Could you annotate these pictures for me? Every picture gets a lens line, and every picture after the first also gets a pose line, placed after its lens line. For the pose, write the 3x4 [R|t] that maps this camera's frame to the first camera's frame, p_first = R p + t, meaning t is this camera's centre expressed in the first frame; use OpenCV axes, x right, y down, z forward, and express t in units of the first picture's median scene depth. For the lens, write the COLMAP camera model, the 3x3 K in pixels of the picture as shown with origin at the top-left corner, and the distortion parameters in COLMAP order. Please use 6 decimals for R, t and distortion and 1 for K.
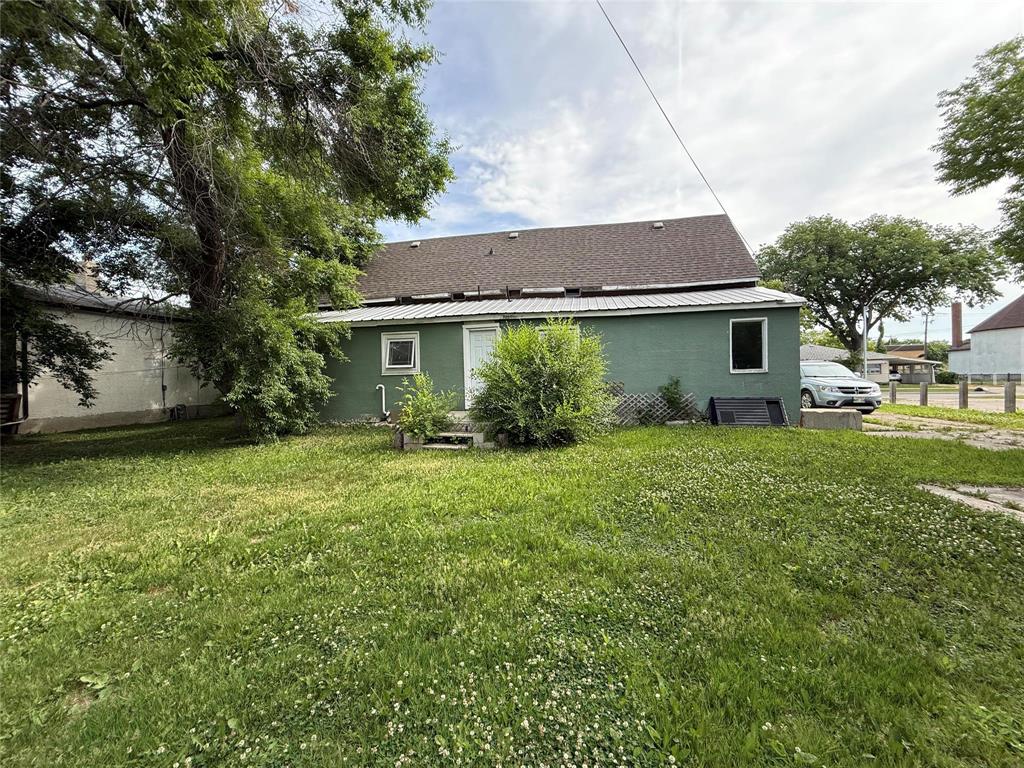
lens RADIAL K [[417.2, 0, 512.6], [0, 417.2, 381.0], [0, 0, 1]] dist [0.002280, -0.000328]
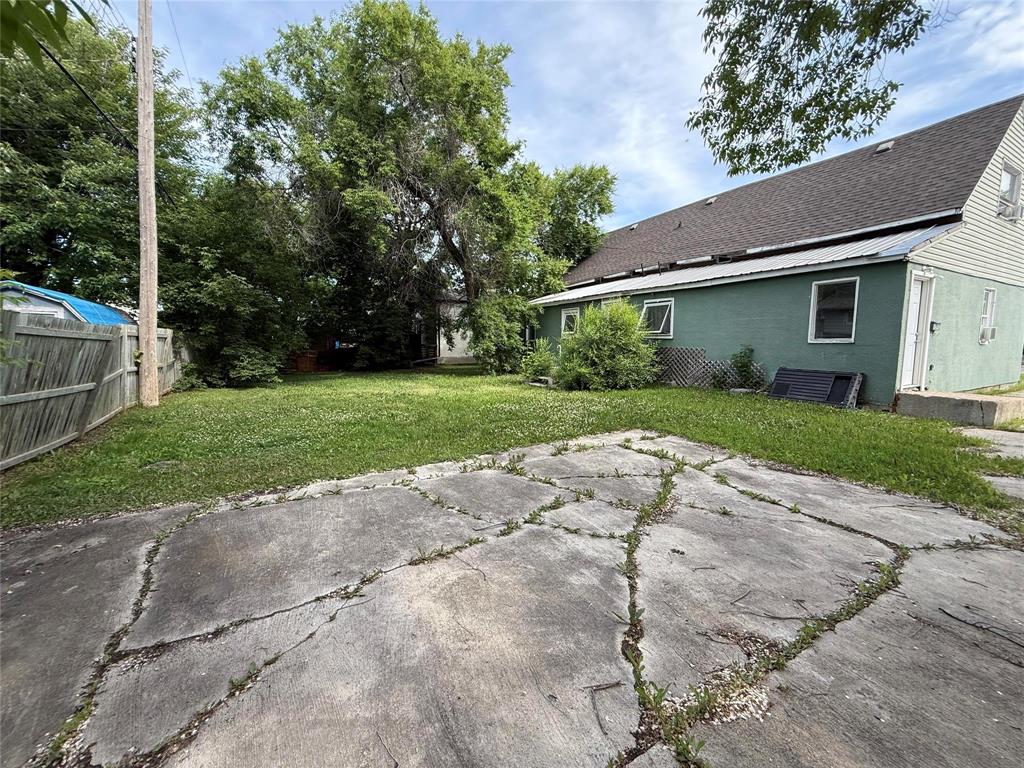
lens RADIAL K [[417.2, 0, 510.5], [0, 417.2, 384.5], [0, 0, 1]] dist [0.002280, -0.000328]
pose [[0.627116, 0.099925, -0.772489, 0.714833], [-0.013404, 0.992975, 0.117565, -0.023127], [0.778810, -0.063373, 0.624050, -0.065329]]
